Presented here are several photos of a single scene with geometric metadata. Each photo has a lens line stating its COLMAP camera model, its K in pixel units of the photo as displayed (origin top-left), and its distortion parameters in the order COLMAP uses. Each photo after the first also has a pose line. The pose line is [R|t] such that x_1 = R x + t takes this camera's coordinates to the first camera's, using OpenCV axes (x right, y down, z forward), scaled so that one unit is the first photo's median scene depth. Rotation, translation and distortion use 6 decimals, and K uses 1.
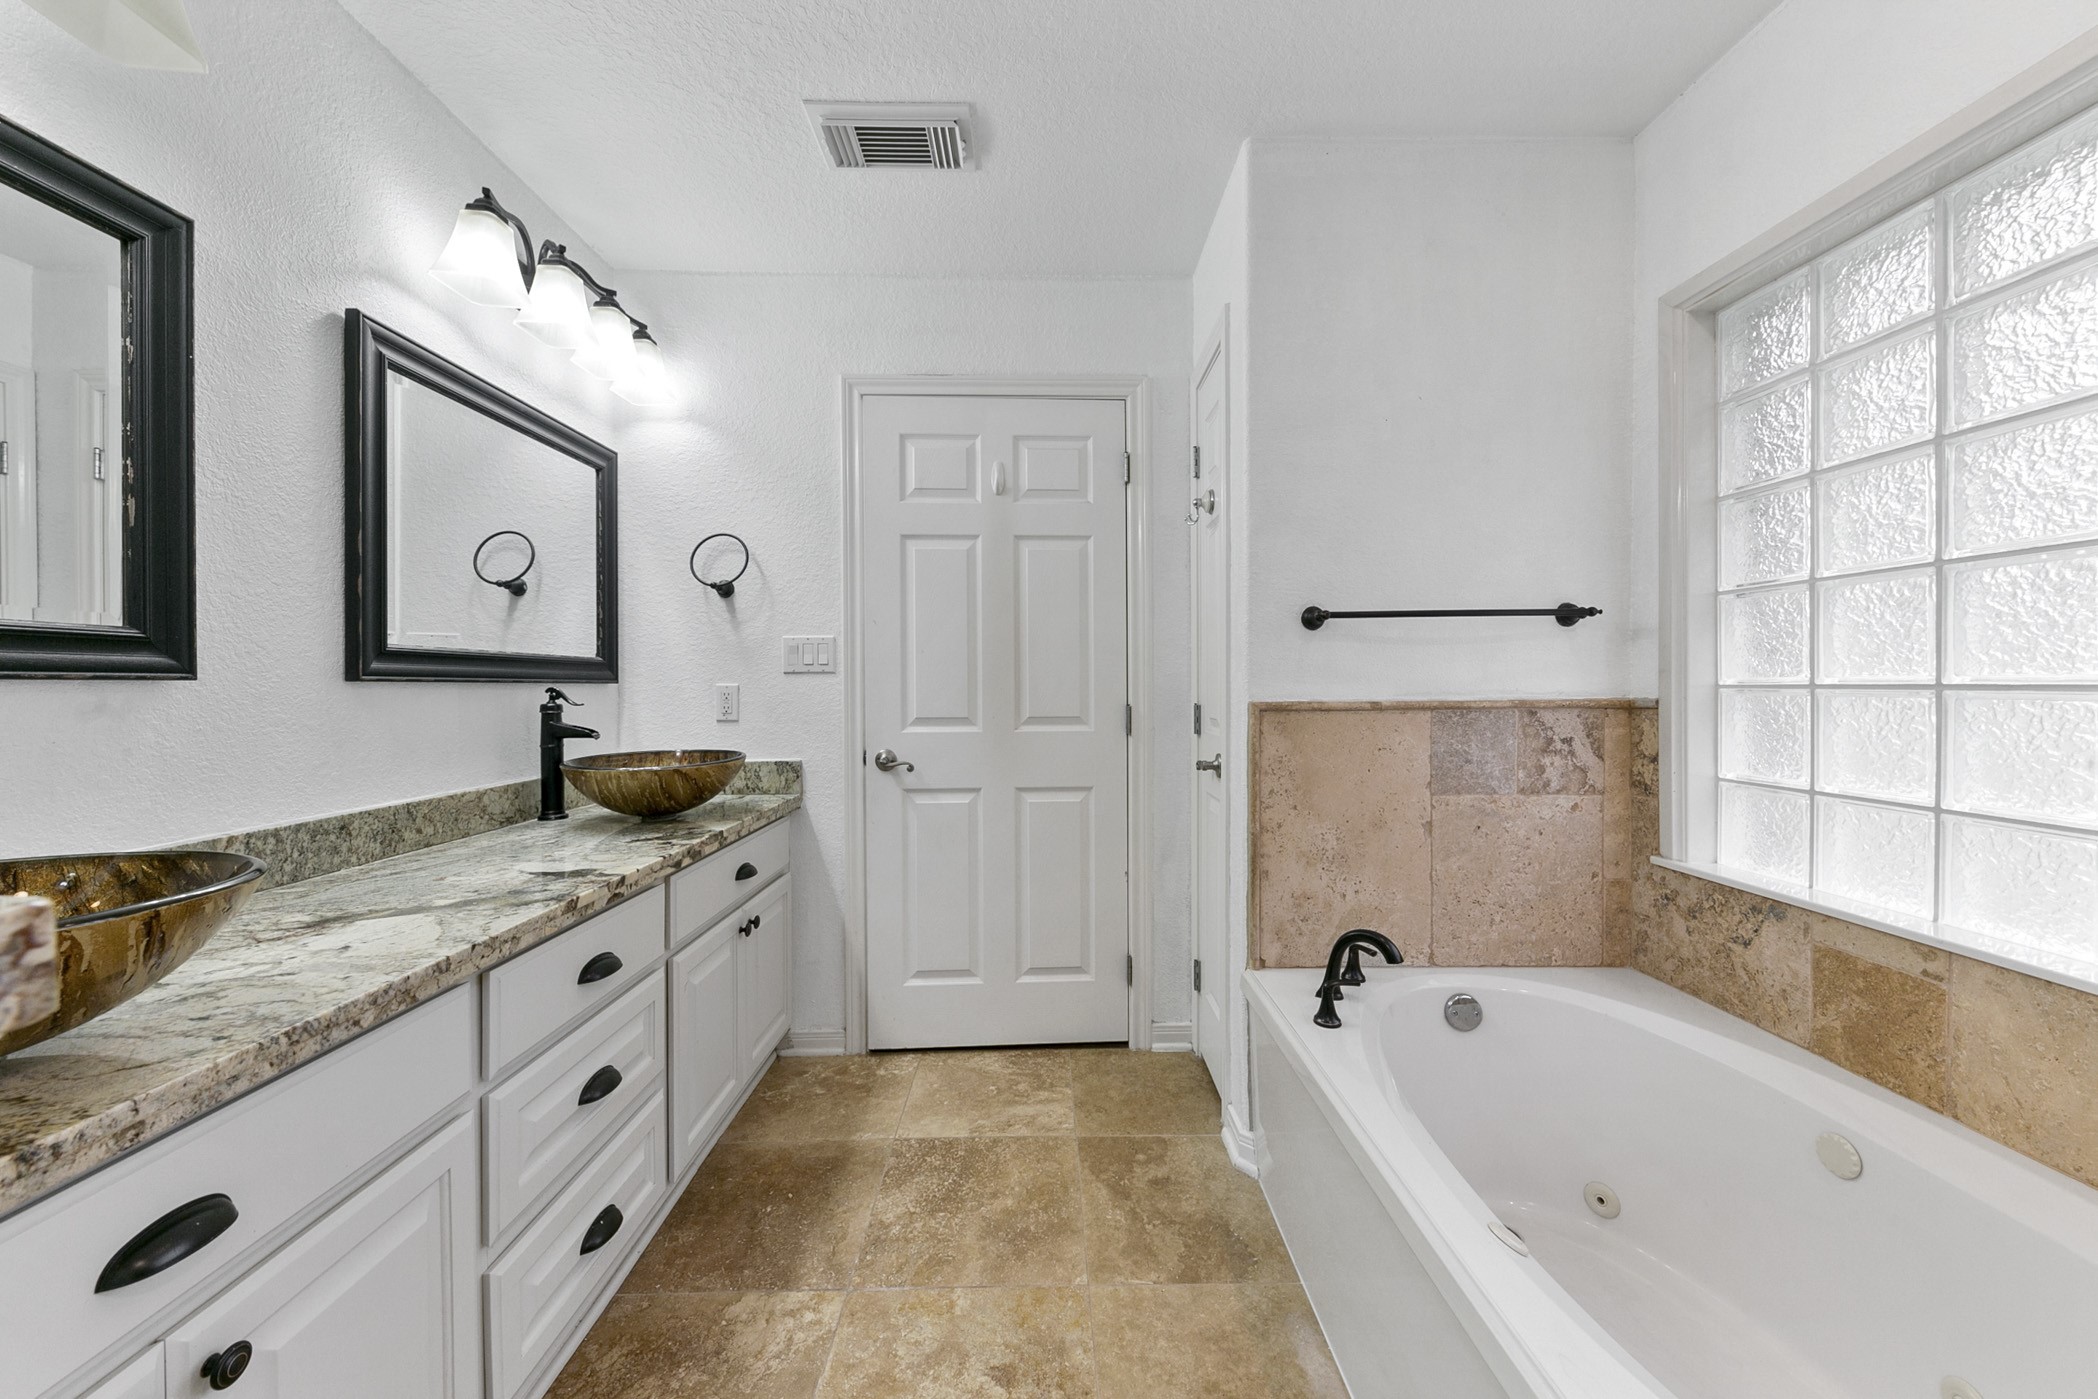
lens RADIAL K [[744.2, 0, 1059.8], [0, 744.2, 696.9], [0, 0, 1]] dist [0.015392, -0.003792]
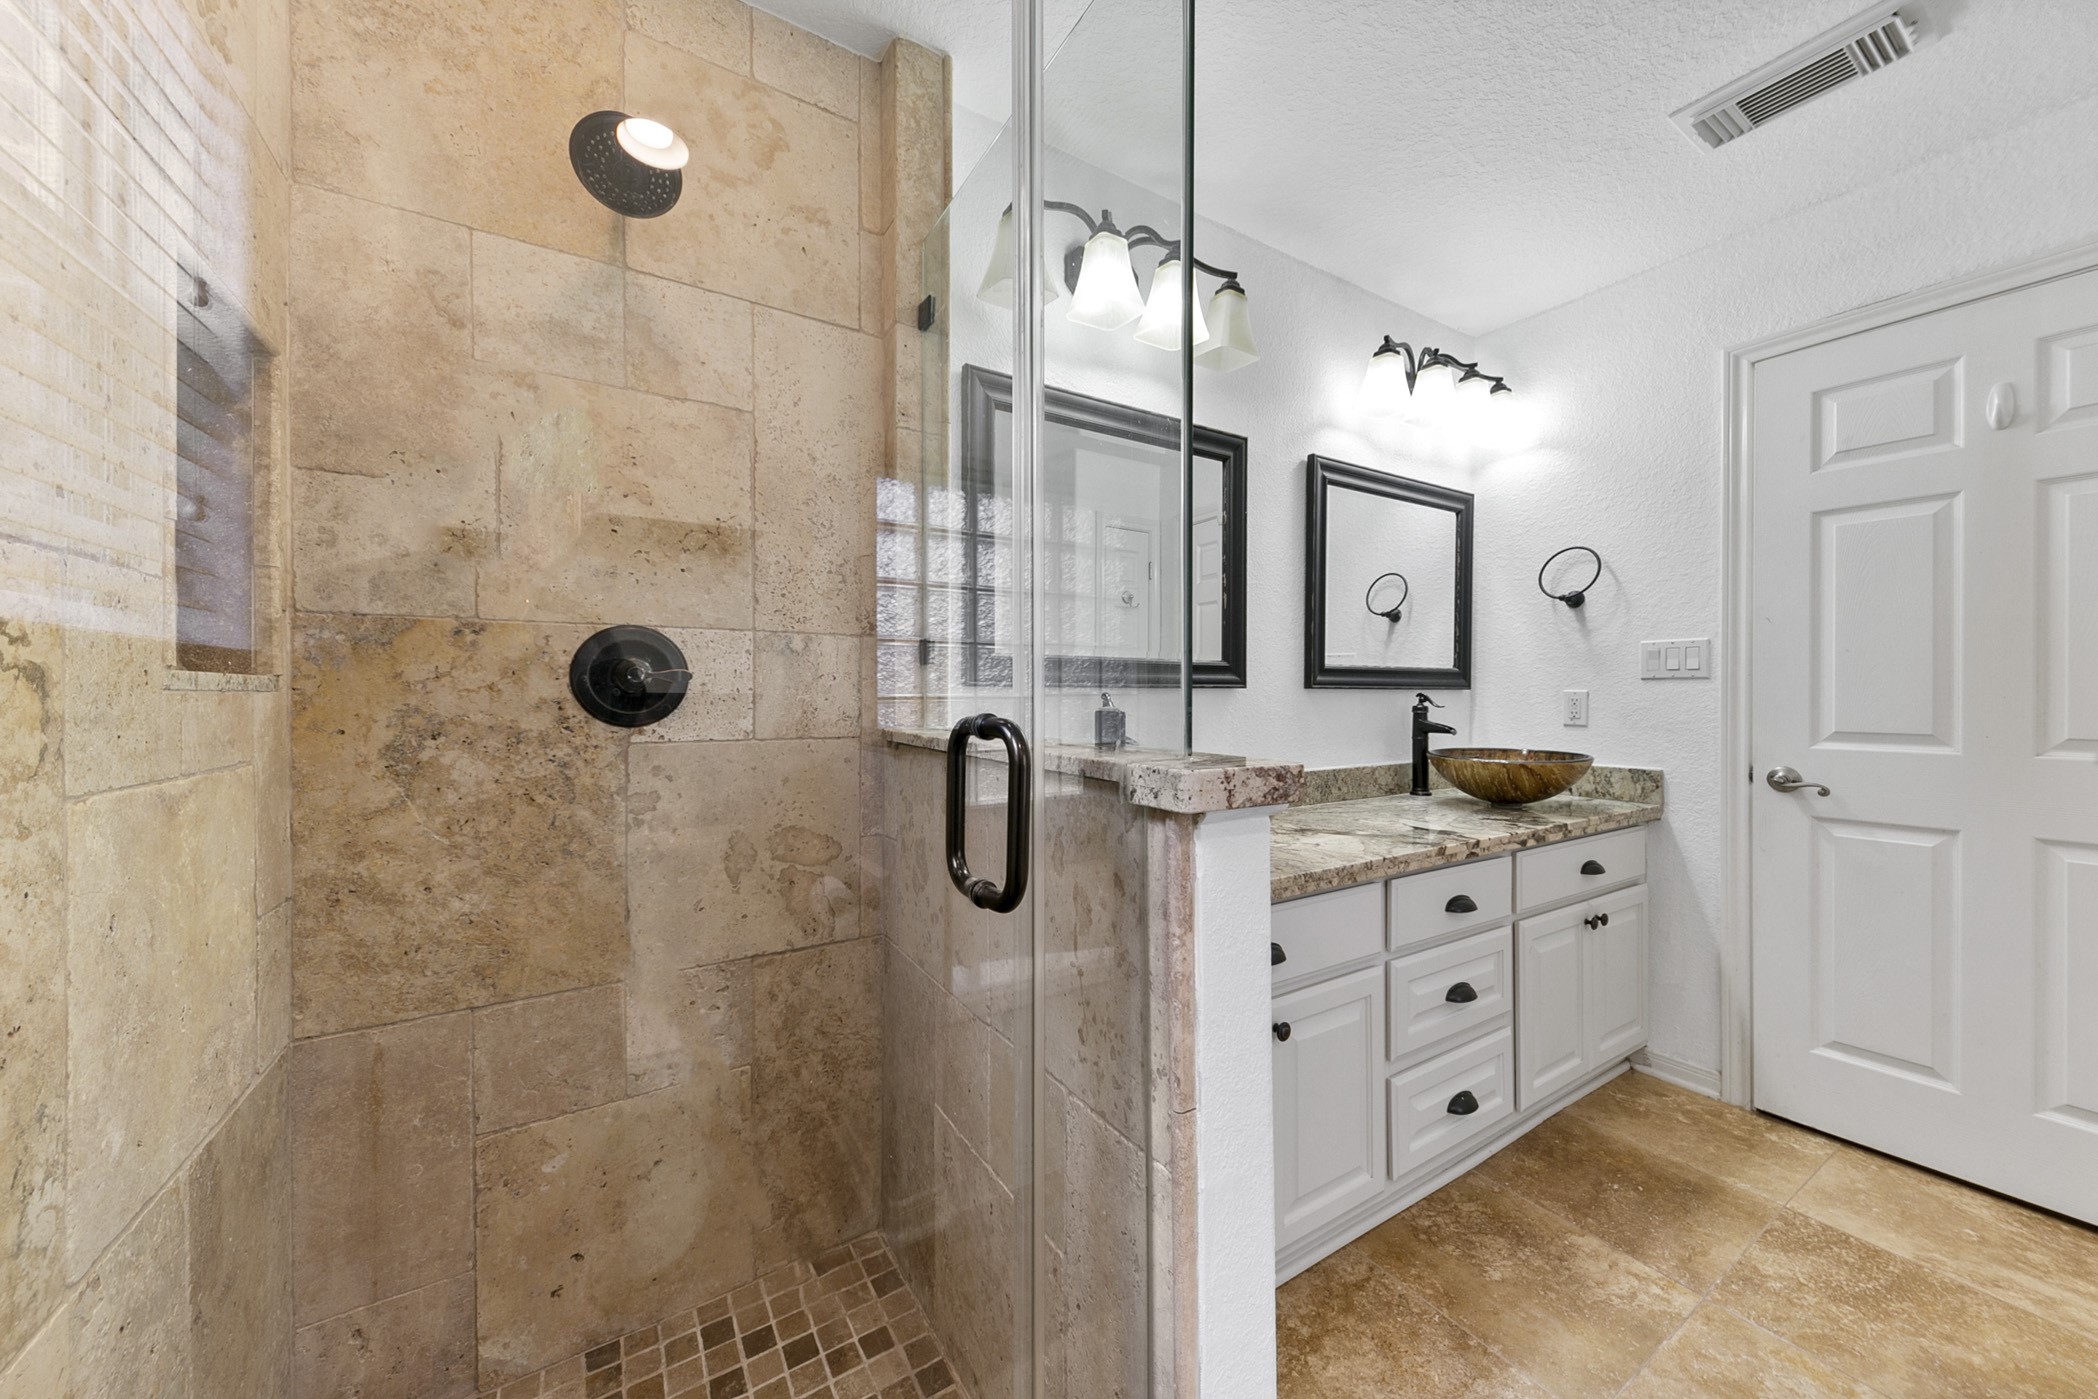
lens RADIAL K [[744.2, 0, 1040.0], [0, 744.2, 691.6], [0, 0, 1]] dist [0.015392, -0.003792]
pose [[0.498859, 0.002703, -0.866679, 0.115829], [-0.015159, 0.999869, -0.005607, 0.002330], [0.866551, 0.015935, 0.498835, -0.224123]]
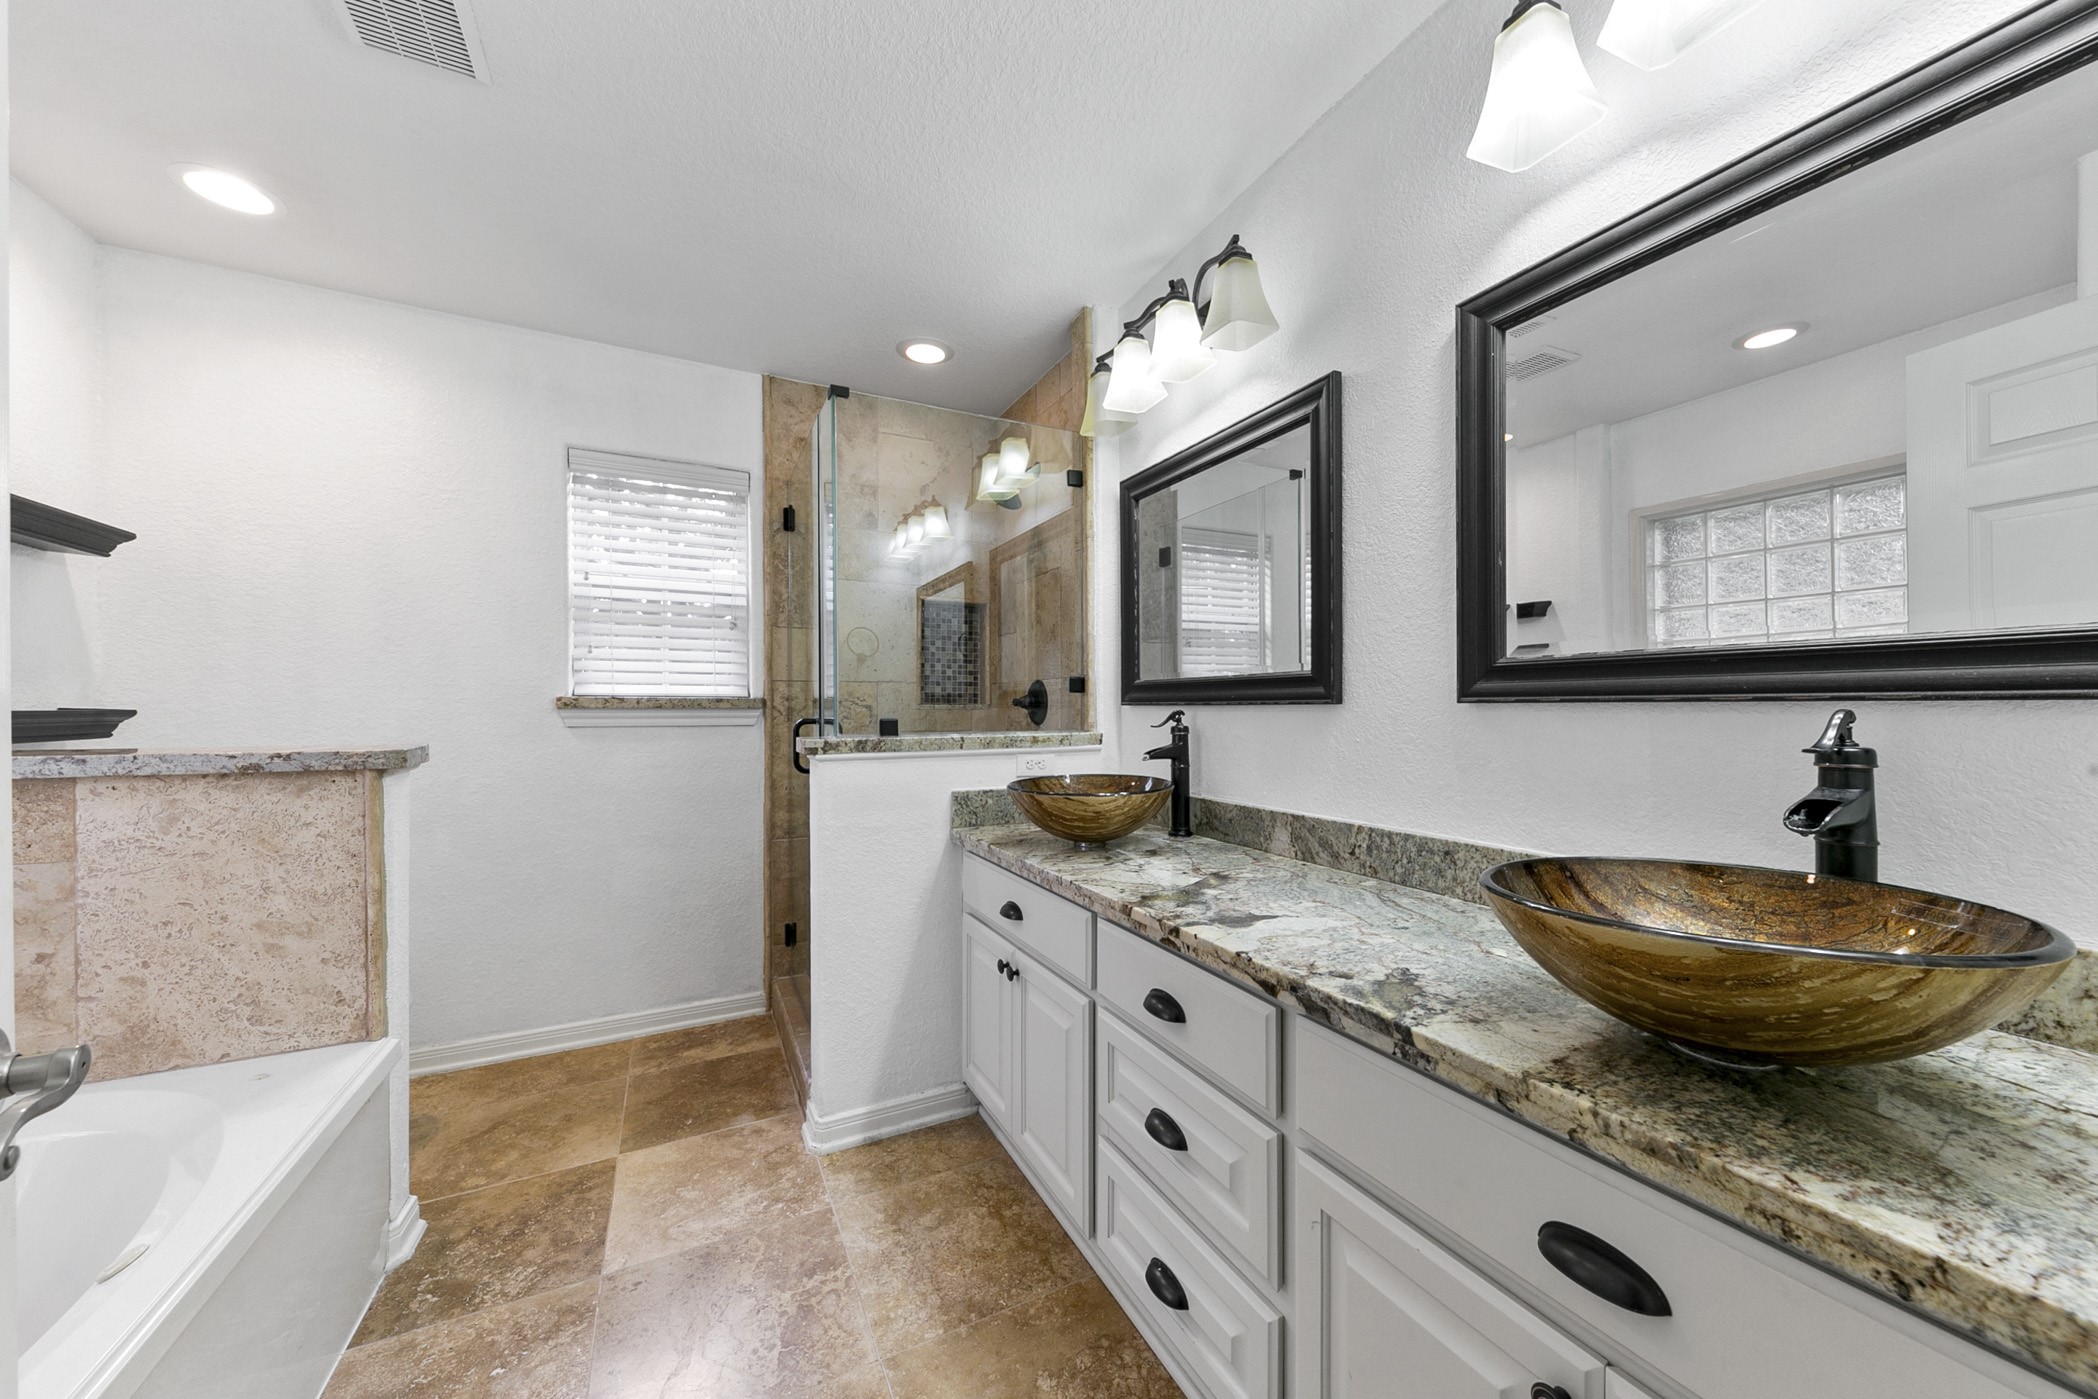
lens RADIAL K [[744.2, 0, 1055.7], [0, 744.2, 708.1], [0, 0, 1]] dist [0.015392, -0.003792]
pose [[-0.906787, 0.007229, -0.421527, -0.067223], [0.001695, 0.999907, 0.013501, -0.022423], [0.421586, 0.011528, -0.906715, 1.322945]]
